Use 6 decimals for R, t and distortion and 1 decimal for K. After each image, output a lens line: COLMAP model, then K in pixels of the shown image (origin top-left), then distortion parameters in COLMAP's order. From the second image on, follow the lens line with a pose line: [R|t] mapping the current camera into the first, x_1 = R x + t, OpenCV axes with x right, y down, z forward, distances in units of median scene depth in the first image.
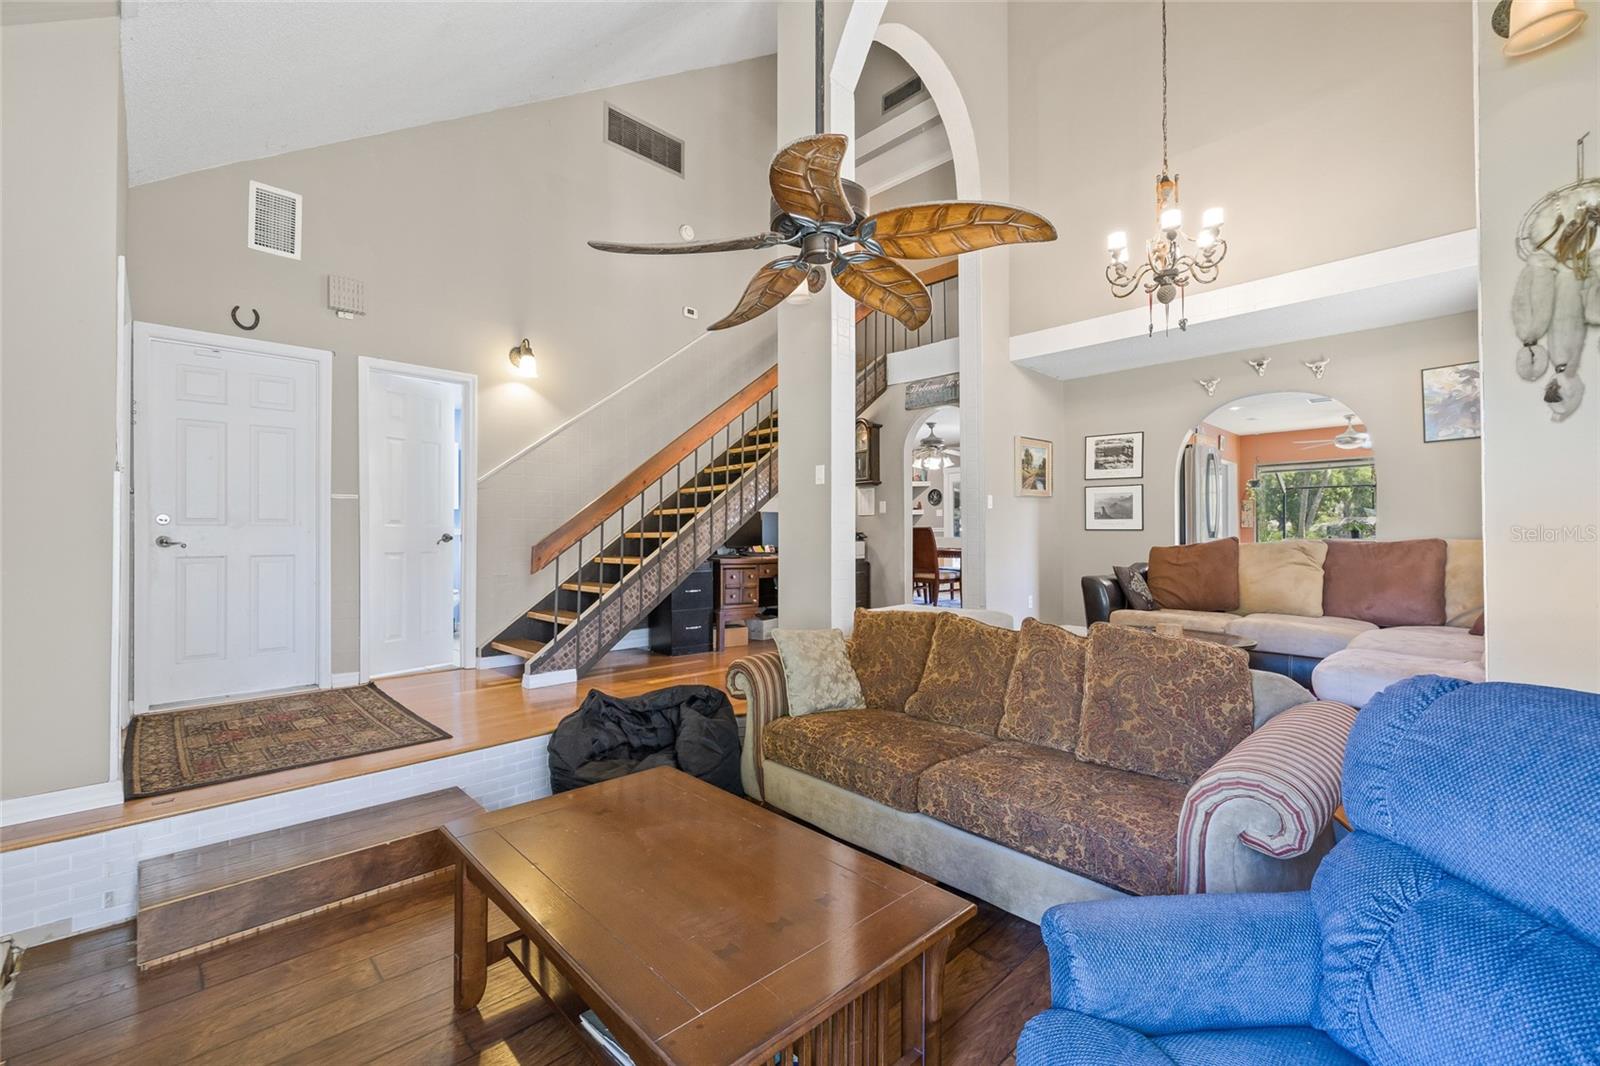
lens RADIAL K [[673.9, 0, 799.8], [0, 673.9, 532.0], [0, 0, 1]] dist [0.000875, 0.000095]
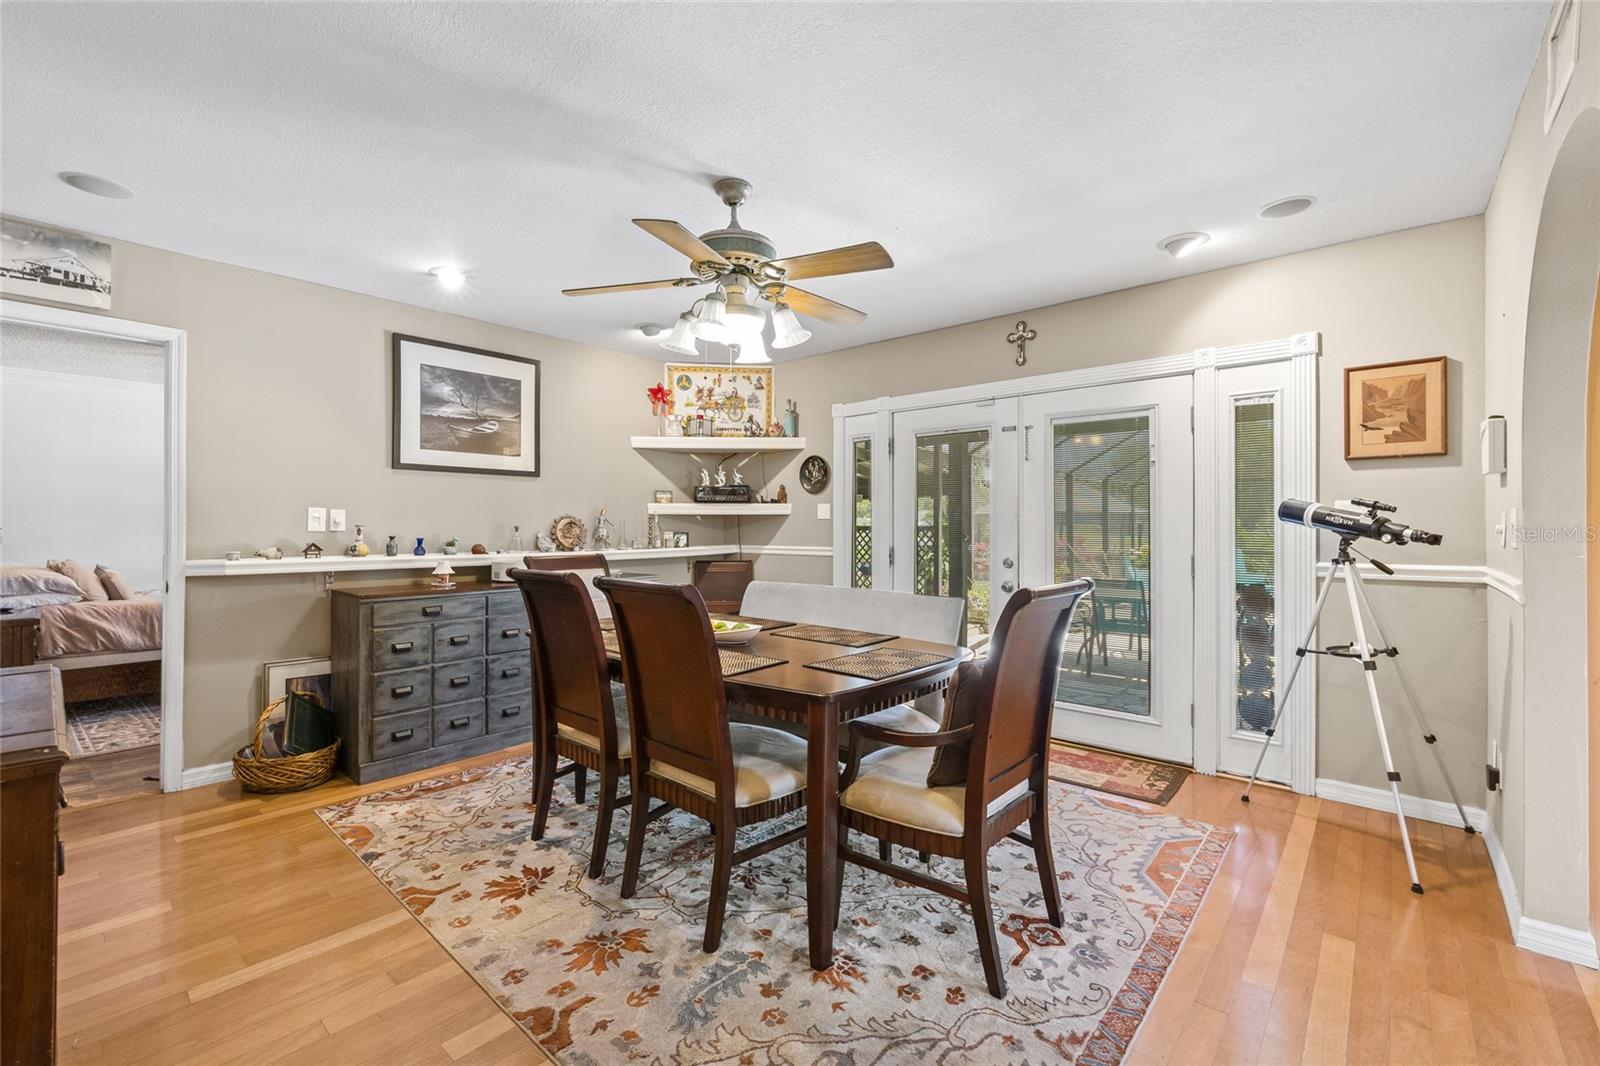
lens RADIAL K [[673.9, 0, 793.0], [0, 673.9, 525.2], [0, 0, 1]] dist [0.000875, 0.000095]
pose [[0.997798, 0.001118, 0.066319, 0.289284], [-0.001524, 0.999980, 0.006065, -0.039842], [-0.066311, -0.006153, 0.997780, 1.047459]]
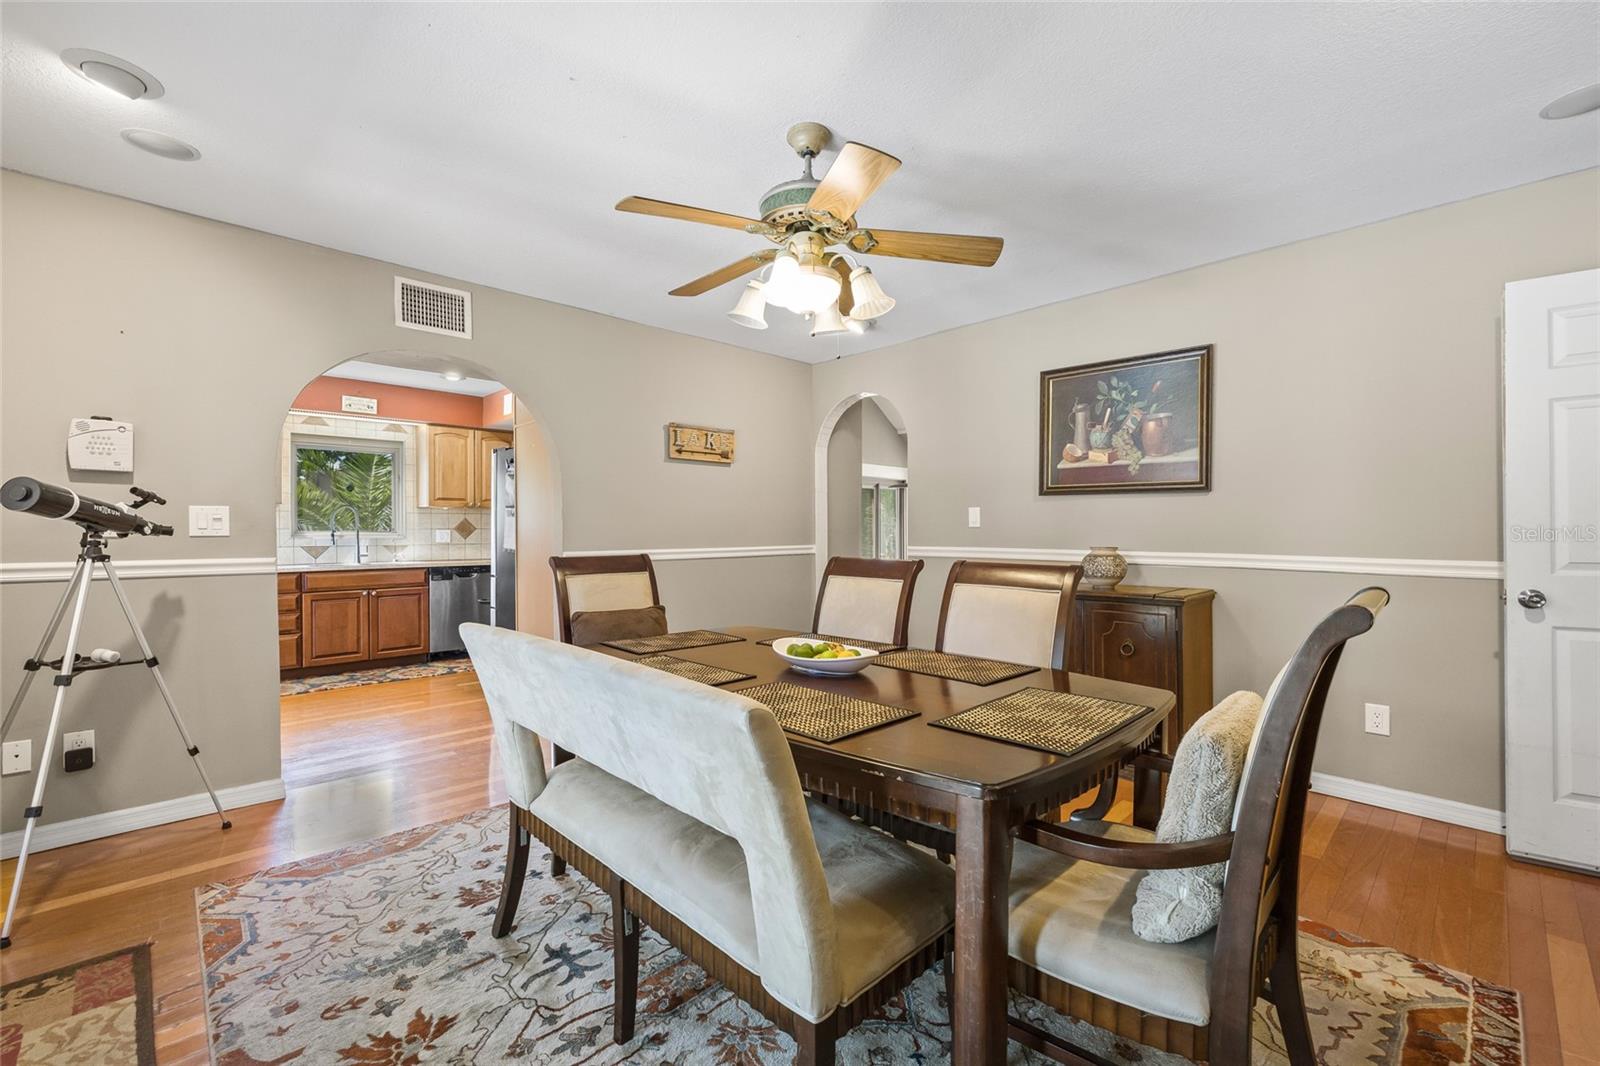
lens RADIAL K [[673.9, 0, 799.1], [0, 673.9, 535.8], [0, 0, 1]] dist [0.000875, 0.000095]
pose [[-0.999980, 0.000866, 0.006337, 0.282534], [0.000826, 0.999979, -0.006403, -0.023970], [-0.006342, -0.006397, -0.999959, 1.804096]]
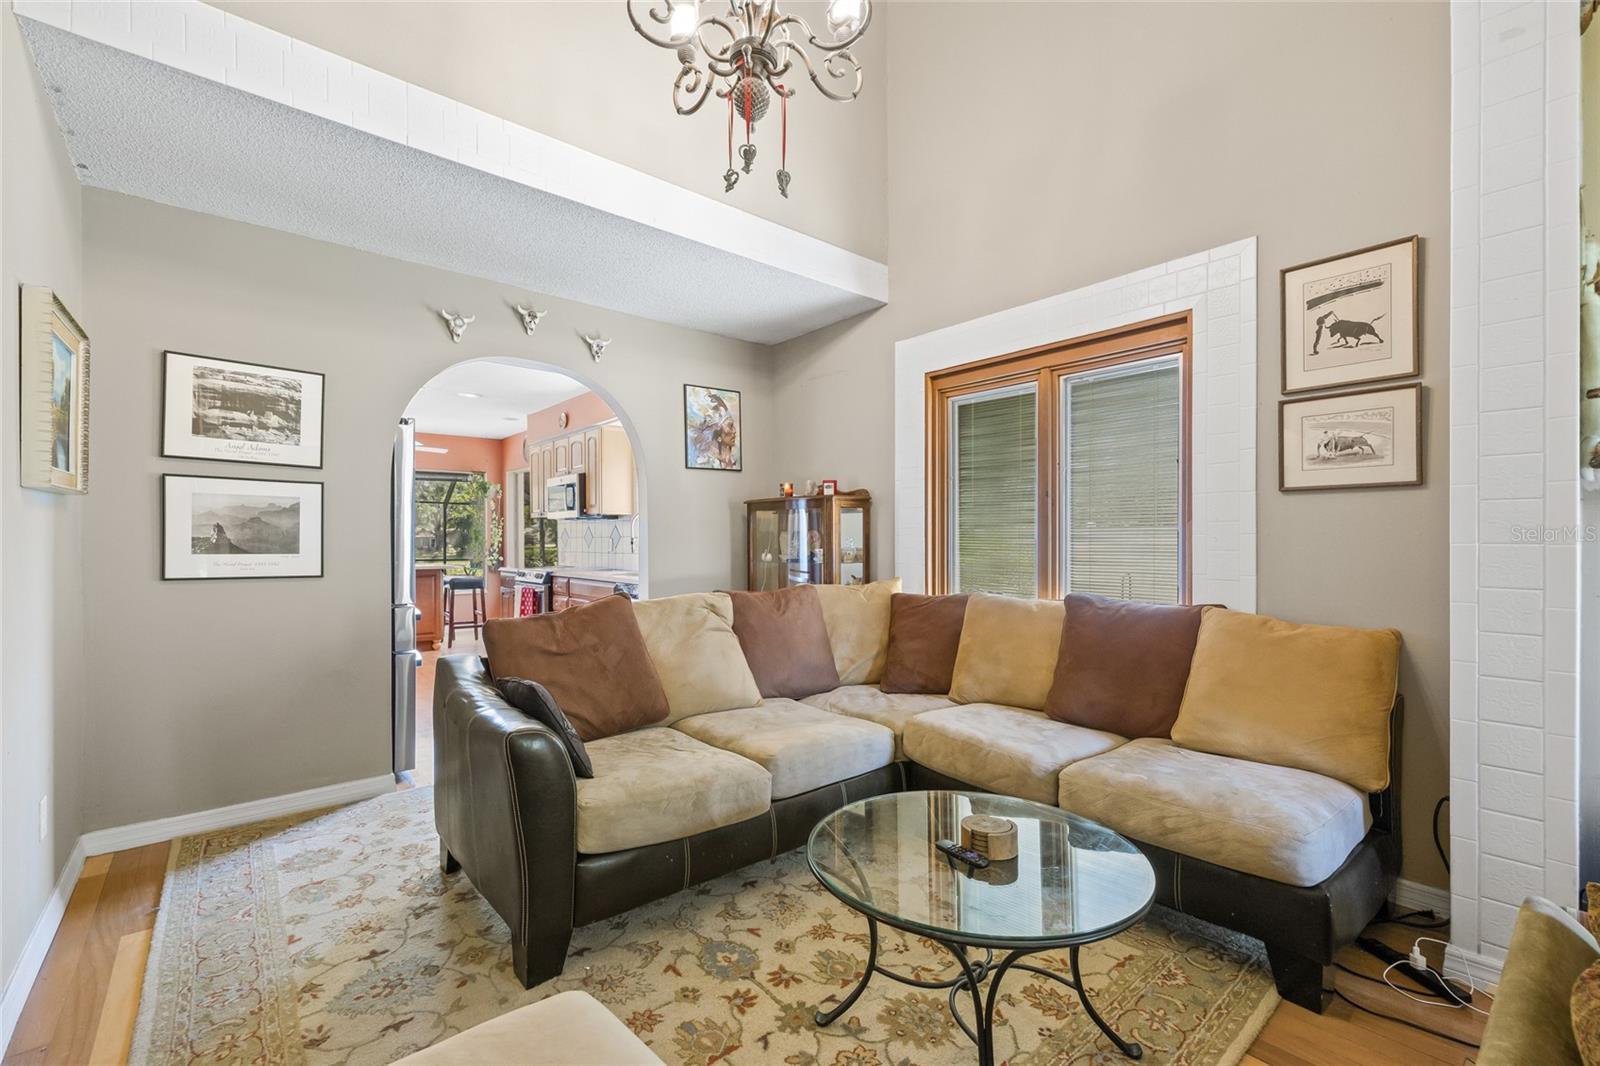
lens RADIAL K [[673.9, 0, 790.8], [0, 673.9, 536.4], [0, 0, 1]] dist [0.000875, 0.000095]
pose [[0.081956, 0.008934, 0.996596, 0.050677], [-0.003036, 0.999957, -0.008715, -0.027546], [-0.996631, -0.002312, 0.081979, 0.603043]]
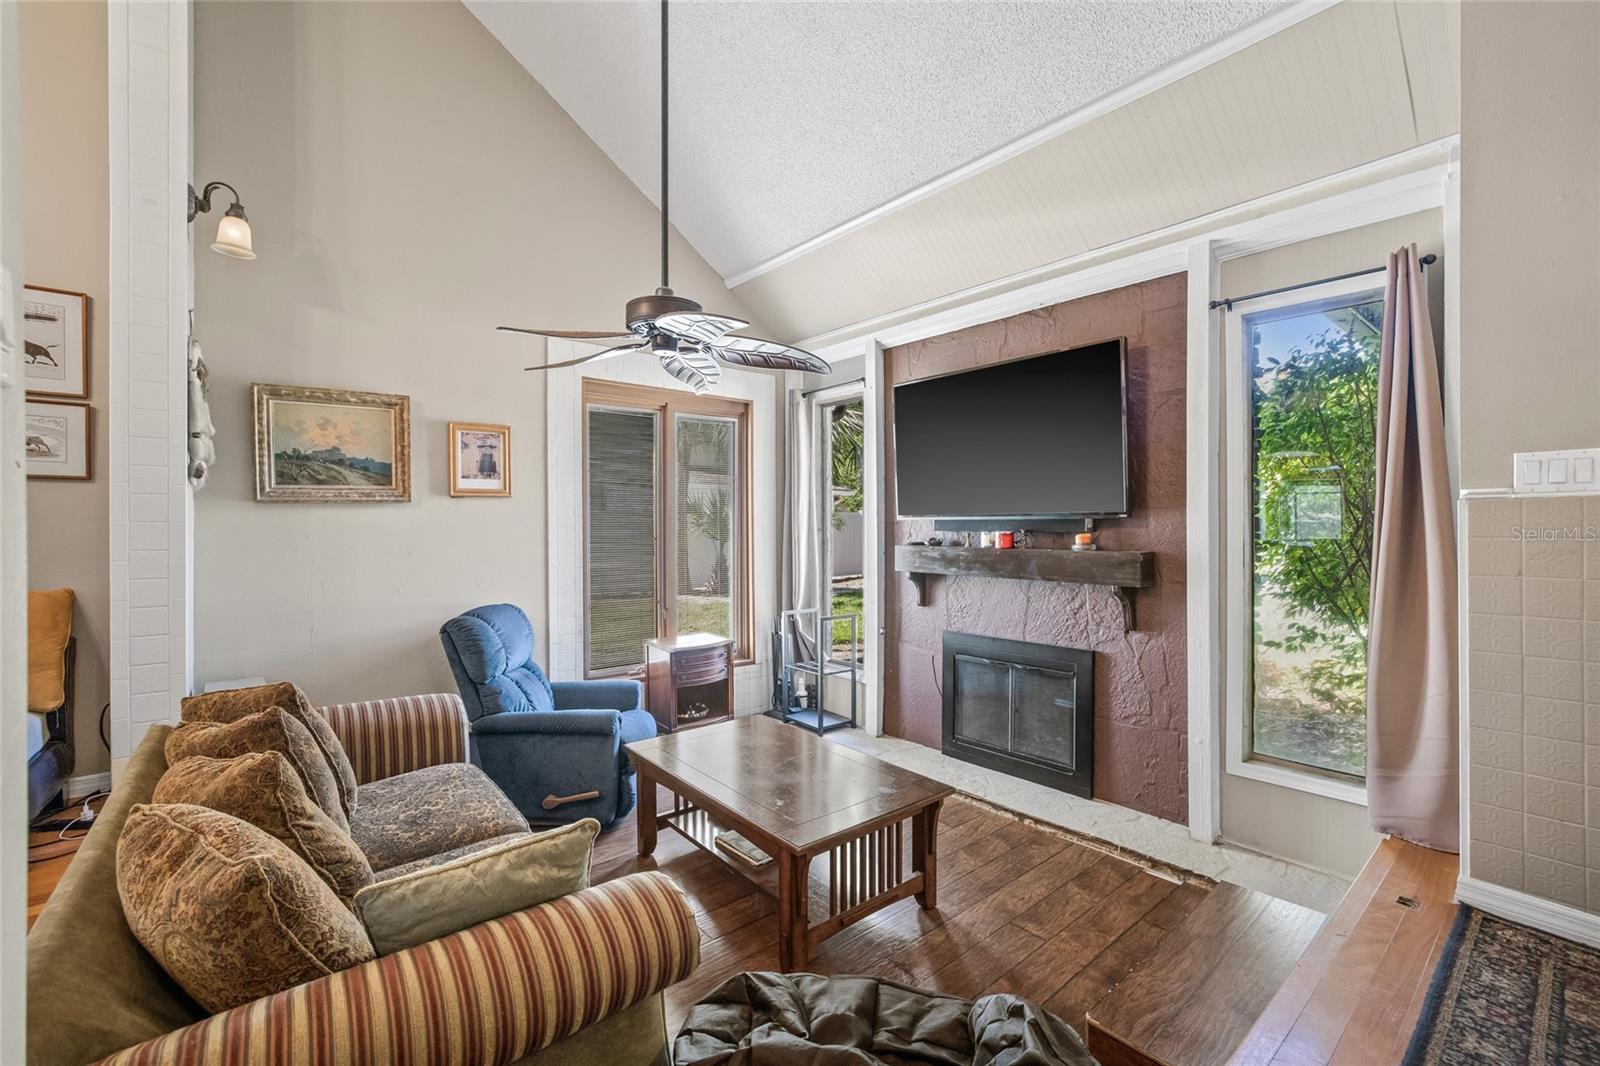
lens RADIAL K [[673.9, 0, 800.4], [0, 673.9, 526.5], [0, 0, 1]] dist [0.000875, 0.000095]
pose [[-0.995550, 0.011893, 0.093477, -0.104455], [0.011475, 0.999922, -0.005011, -0.018286], [-0.093530, -0.003916, -0.995609, 0.722563]]
